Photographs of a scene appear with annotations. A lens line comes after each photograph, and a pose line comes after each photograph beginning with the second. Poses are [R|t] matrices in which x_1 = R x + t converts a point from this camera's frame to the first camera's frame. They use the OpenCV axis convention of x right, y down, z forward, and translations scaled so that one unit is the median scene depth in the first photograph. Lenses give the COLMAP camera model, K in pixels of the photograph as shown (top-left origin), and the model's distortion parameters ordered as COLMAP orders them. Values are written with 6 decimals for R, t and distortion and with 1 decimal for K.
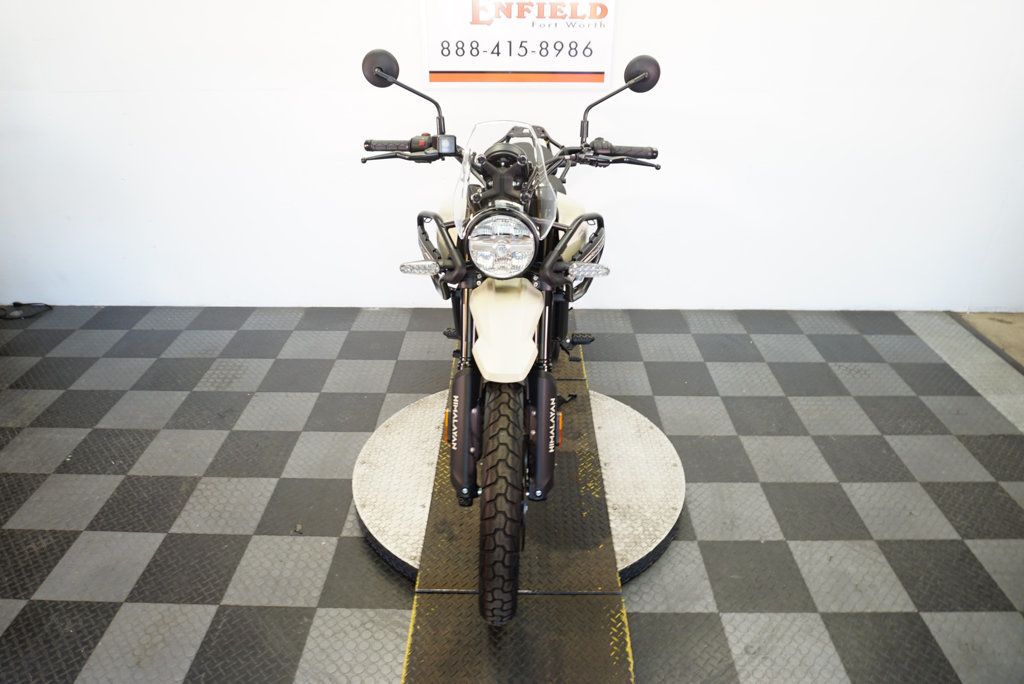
lens RADIAL K [[696.3, 0, 507.8], [0, 696.3, 340.4], [0, 0, 1]] dist [-0.059669, 0.029922]
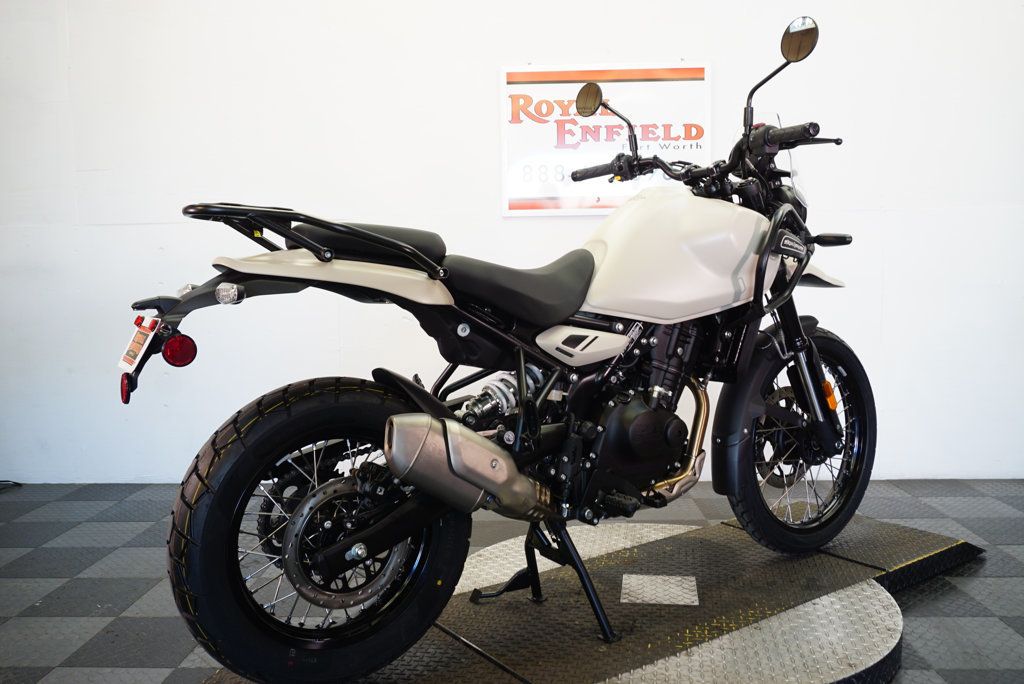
lens RADIAL K [[858.4, 0, 507.7], [0, 858.4, 340.2], [0, 0, 1]] dist [-0.035137, 0.037976]
pose [[0.999668, -0.012459, -0.022567, -0.117051], [0.002371, 0.916176, -0.400769, 0.291767], [0.025669, 0.400583, 0.915901, 0.059215]]
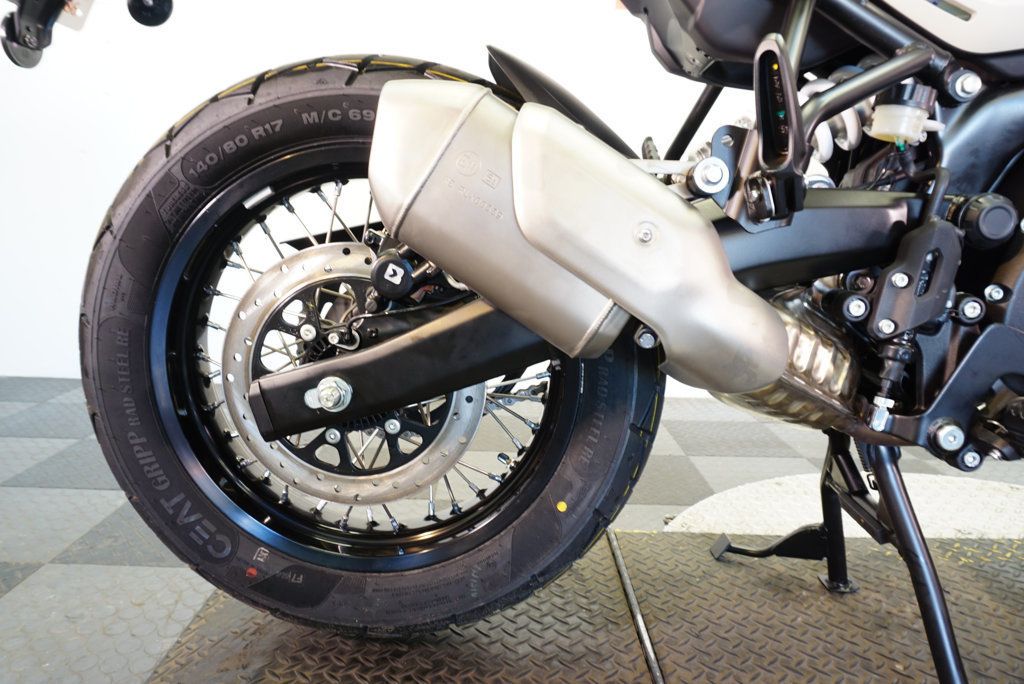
lens RADIAL K [[691.5, 0, 509.9], [0, 691.5, 339.6], [0, 0, 1]] dist [-0.044989, 0.029413]
pose [[0.816811, 0.130252, -0.562009, -0.026620], [-0.303259, 0.925667, -0.226217, 0.134330], [0.490768, 0.355211, 0.795595, 0.859739]]
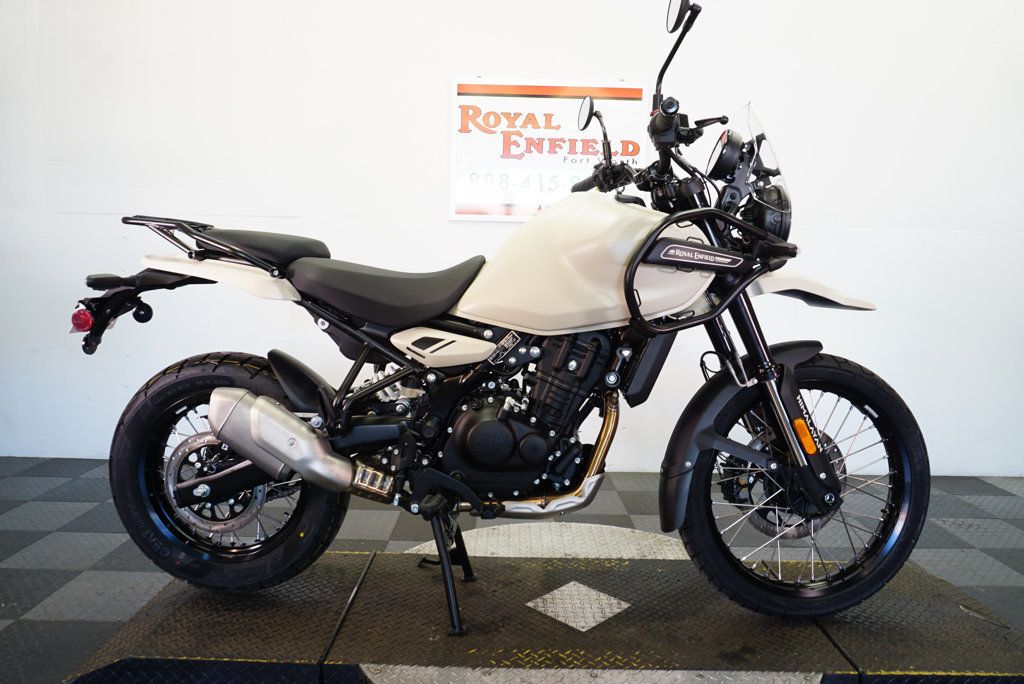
lens RADIAL K [[711.5, 0, 512.0], [0, 711.5, 342.0], [0, 0, 1]] dist [-0.025067, 0.003528]
pose [[0.804536, 0.086297, -0.587600, 0.692967], [-0.302232, 0.911185, -0.279994, 0.055820], [0.511250, 0.402857, 0.759164, 0.448653]]
